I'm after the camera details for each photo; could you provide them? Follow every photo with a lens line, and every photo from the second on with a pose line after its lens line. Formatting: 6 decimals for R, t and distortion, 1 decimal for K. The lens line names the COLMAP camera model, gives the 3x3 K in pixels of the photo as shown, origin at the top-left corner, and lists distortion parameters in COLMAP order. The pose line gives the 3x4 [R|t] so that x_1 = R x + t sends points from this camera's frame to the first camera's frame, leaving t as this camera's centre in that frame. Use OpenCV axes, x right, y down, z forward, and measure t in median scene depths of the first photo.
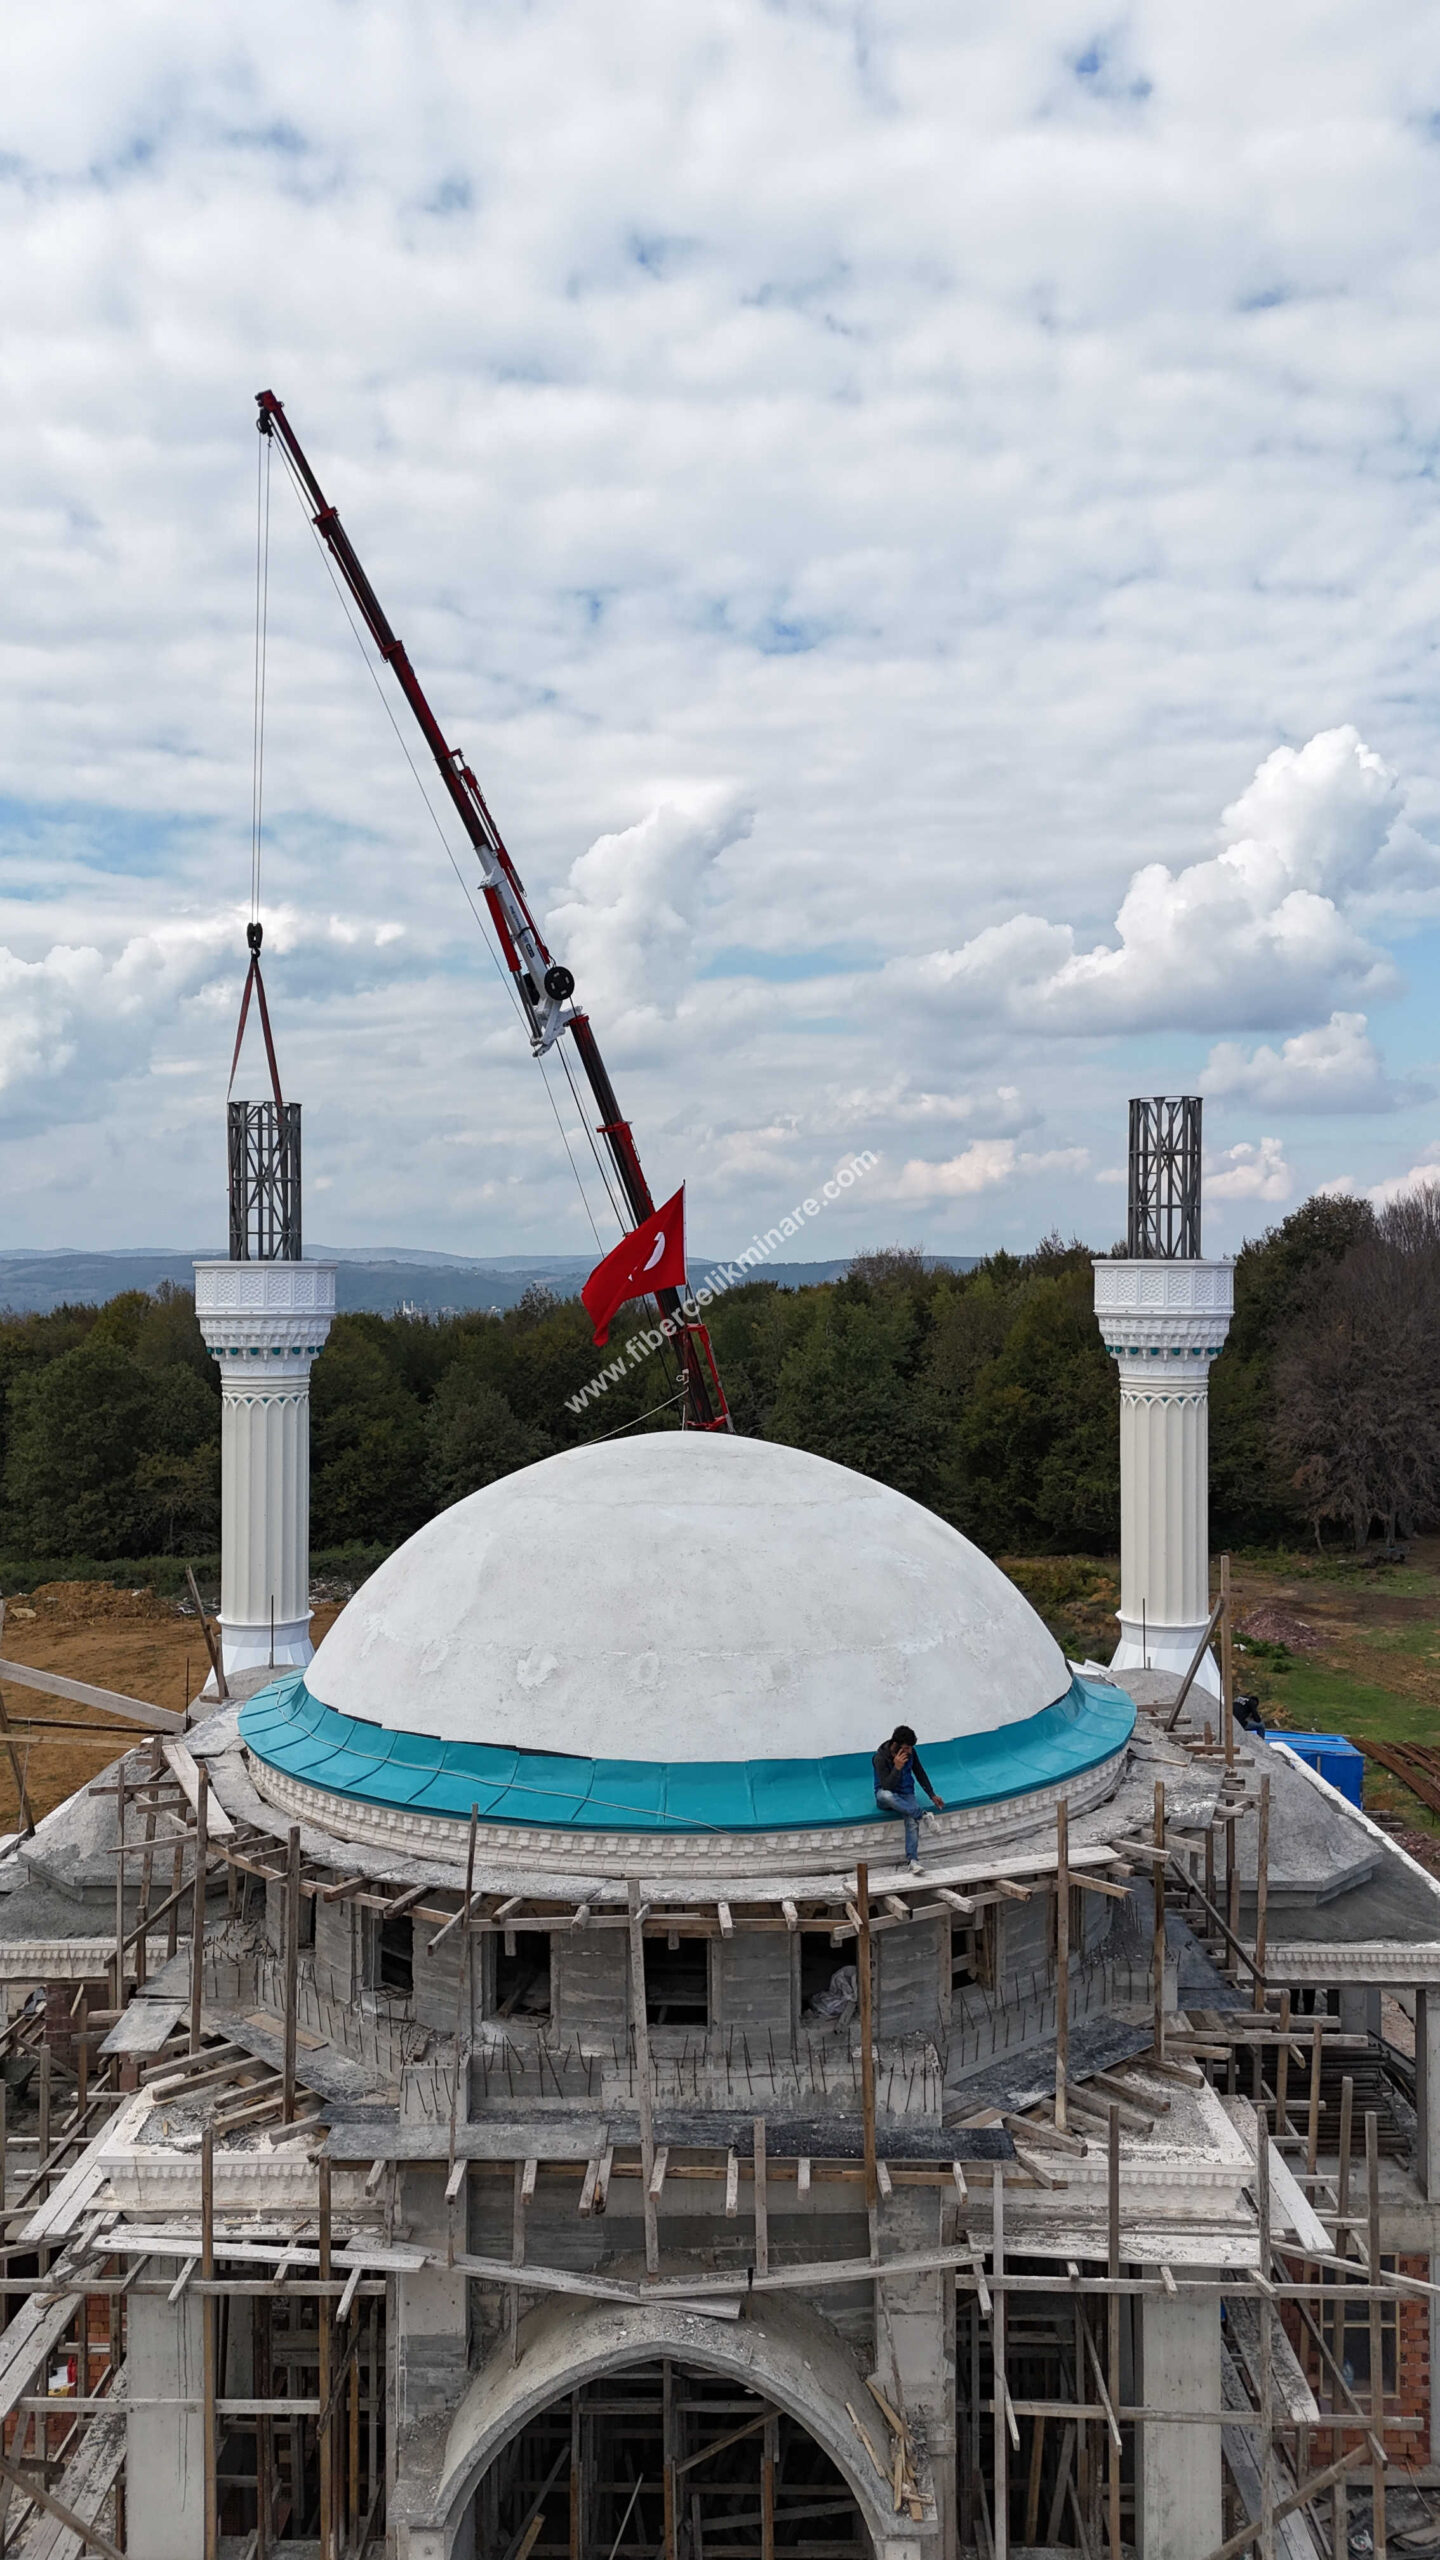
lens RADIAL K [[1855.9, 0, 720.6], [0, 1855.9, 1279.1], [0, 0, 1]] dist [0.043162, -0.038304]
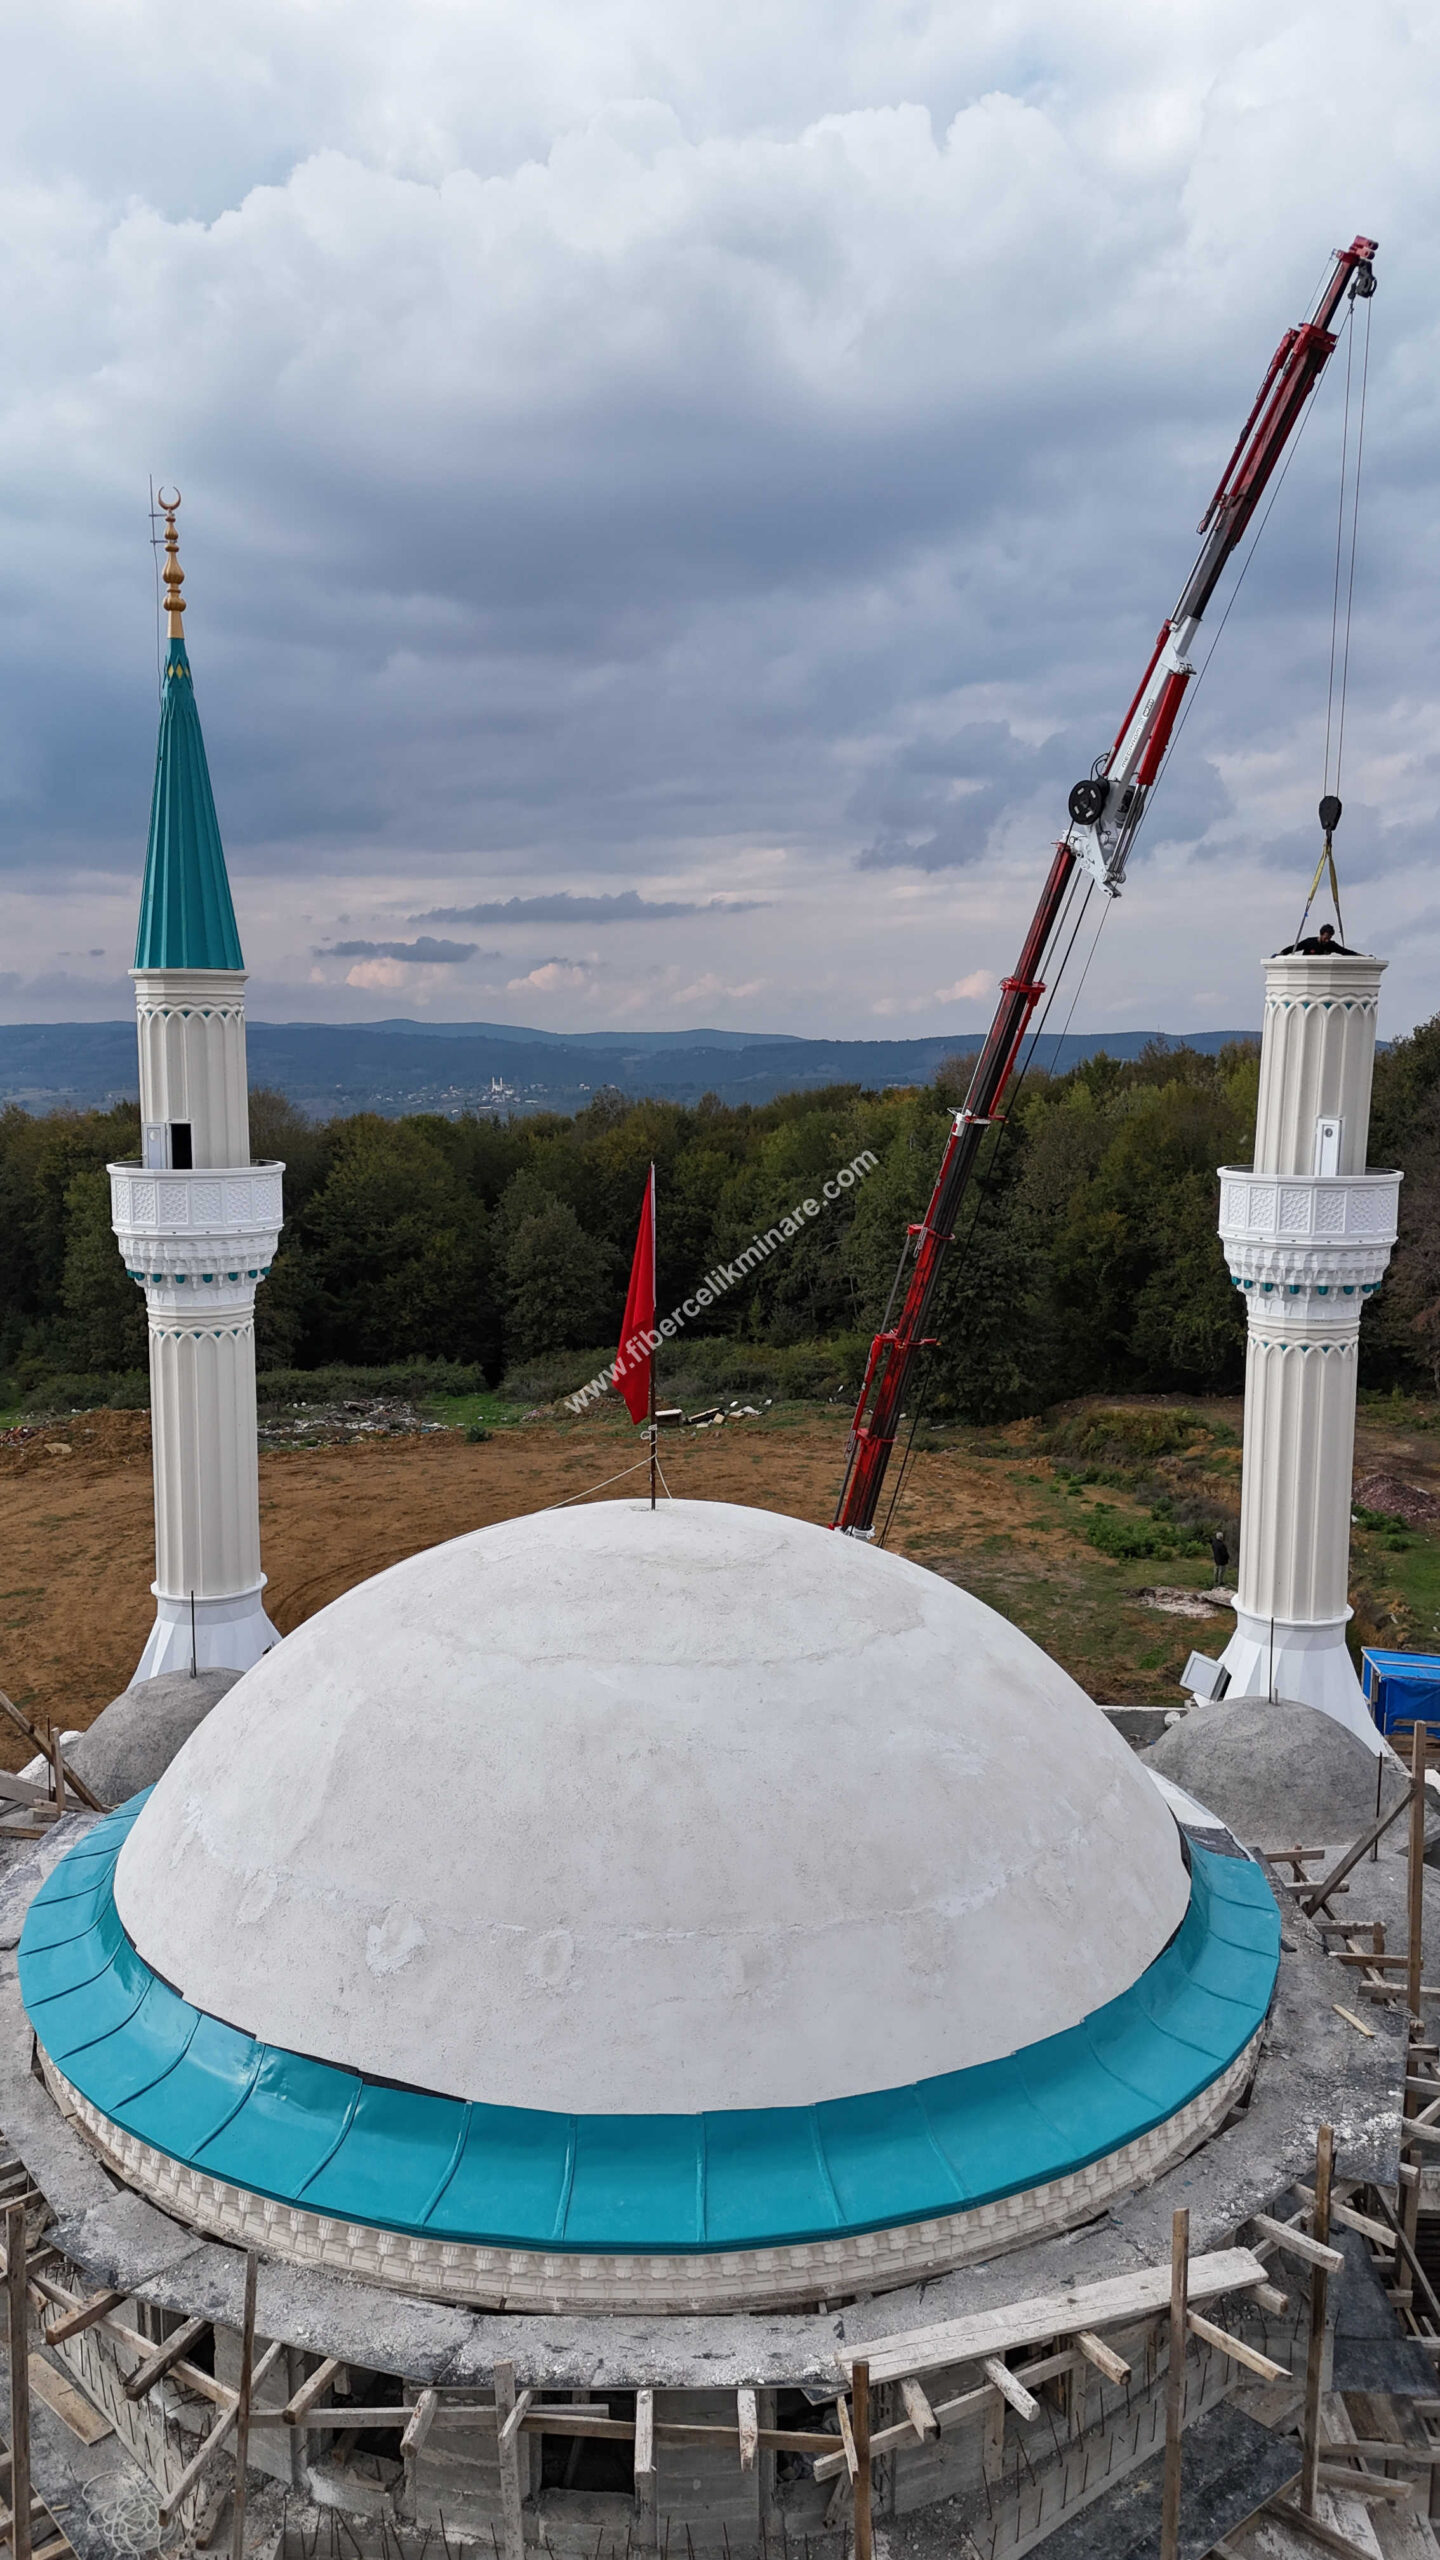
lens RADIAL K [[1856.7, 0, 720.0], [0, 1856.7, 1280.0], [0, 0, 1]] dist [0.044914, -0.039313]
pose [[0.998760, 0.011699, -0.048394, 0.028559], [-0.005800, 0.992723, 0.120283, -0.065028], [0.049449, -0.119853, 0.991559, 0.215736]]
